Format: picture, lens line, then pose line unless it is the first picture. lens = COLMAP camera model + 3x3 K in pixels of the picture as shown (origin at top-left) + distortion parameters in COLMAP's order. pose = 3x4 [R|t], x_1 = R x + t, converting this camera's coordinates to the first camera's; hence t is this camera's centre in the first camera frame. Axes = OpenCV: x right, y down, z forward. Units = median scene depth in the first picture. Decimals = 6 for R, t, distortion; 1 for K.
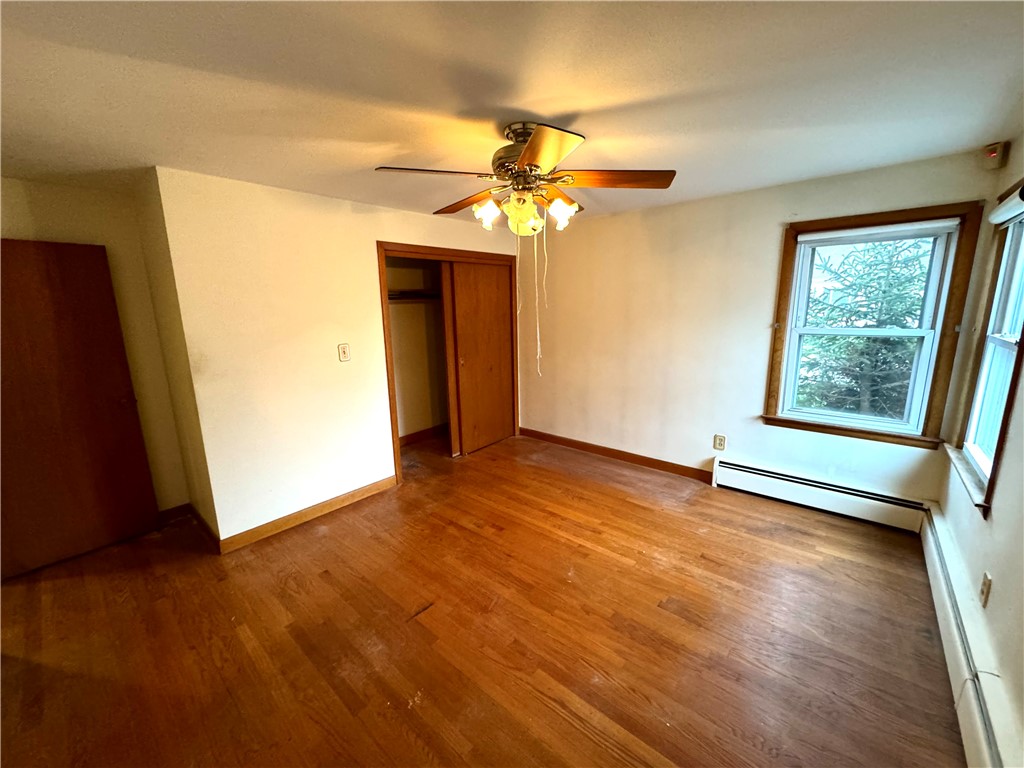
lens RADIAL K [[402.9, 0, 515.0], [0, 402.9, 378.2], [0, 0, 1]] dist [-0.002071, 0.000014]
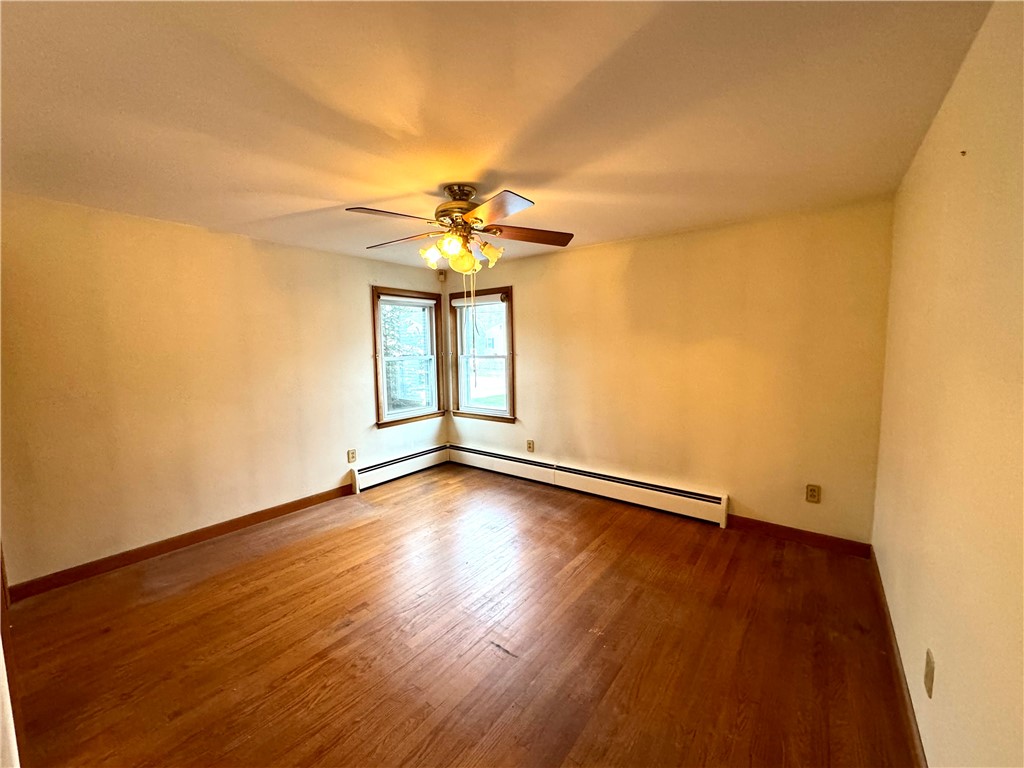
lens RADIAL K [[402.9, 0, 505.5], [0, 402.9, 379.2], [0, 0, 1]] dist [-0.002071, 0.000014]
pose [[-0.039212, -0.064612, 0.997140, -0.736351], [0.198044, 0.977609, 0.071134, -0.060989], [-0.979408, 0.200267, -0.025538, 0.587841]]
